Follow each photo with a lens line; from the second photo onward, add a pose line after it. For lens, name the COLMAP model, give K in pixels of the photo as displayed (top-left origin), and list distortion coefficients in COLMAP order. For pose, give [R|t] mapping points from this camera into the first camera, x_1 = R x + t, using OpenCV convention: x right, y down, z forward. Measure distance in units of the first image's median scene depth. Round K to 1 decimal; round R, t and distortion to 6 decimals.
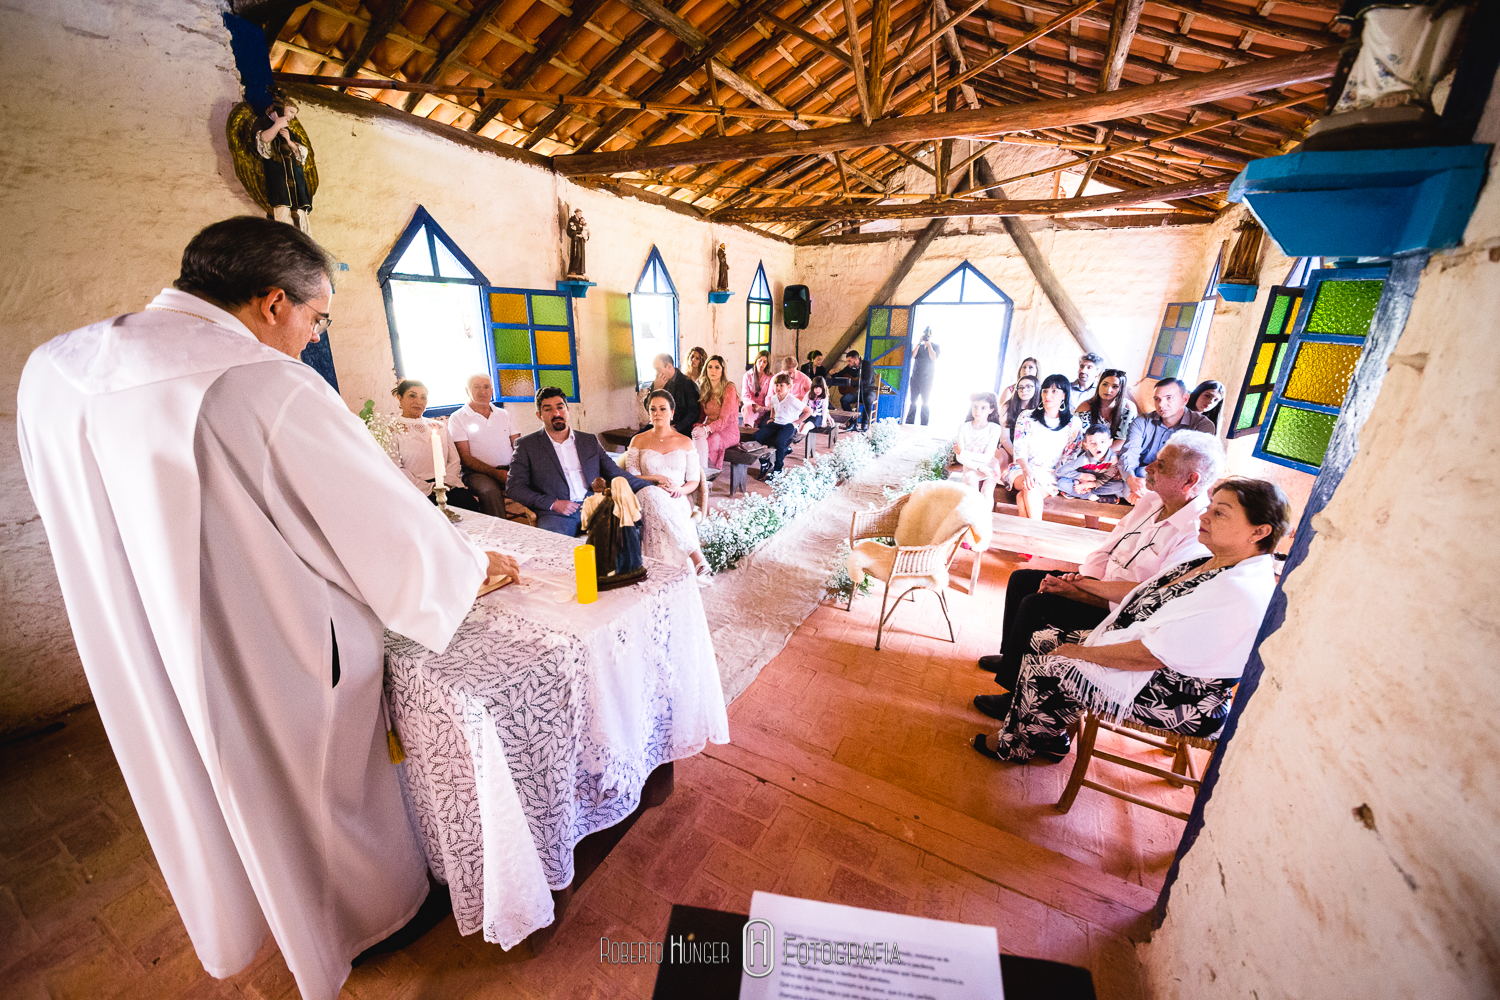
lens RADIAL K [[512.1, 0, 750.0], [0, 512.1, 500.0], [0, 0, 1]] dist [-0.000142, -0.000126]
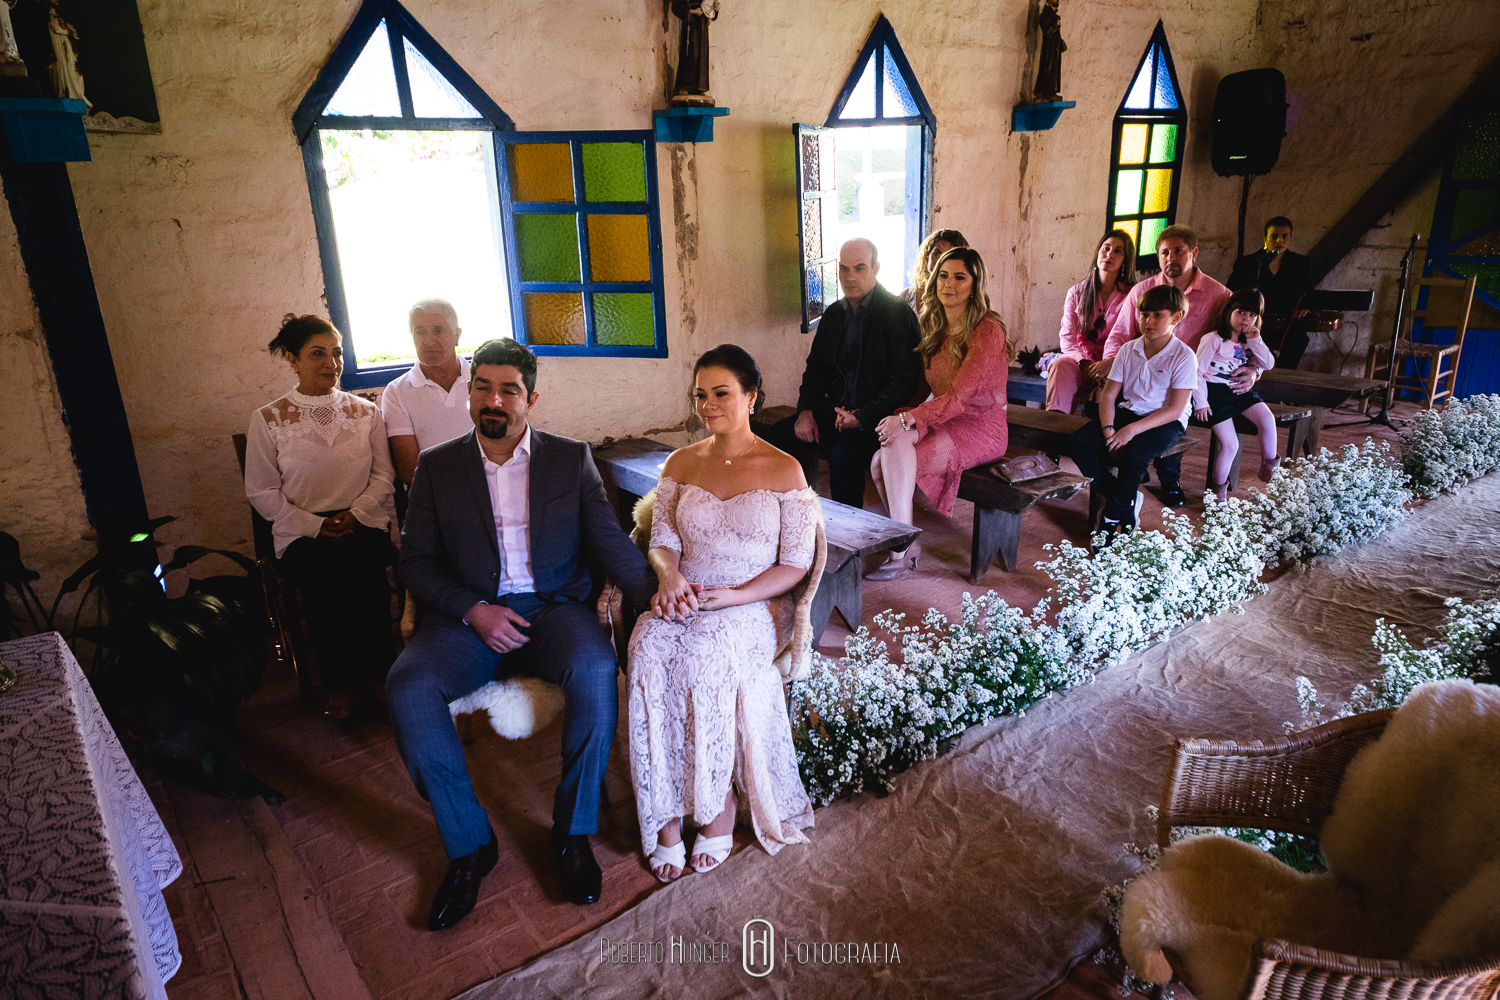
lens RADIAL K [[969.7, 0, 750.0], [0, 969.7, 500.0], [0, 0, 1]] dist [0.047098, -0.001049]
pose [[0.915655, 0.074687, -0.394965, 0.116996], [-0.081534, 0.996670, -0.000553, -0.063752], [0.393609, 0.032710, 0.918696, 0.194881]]
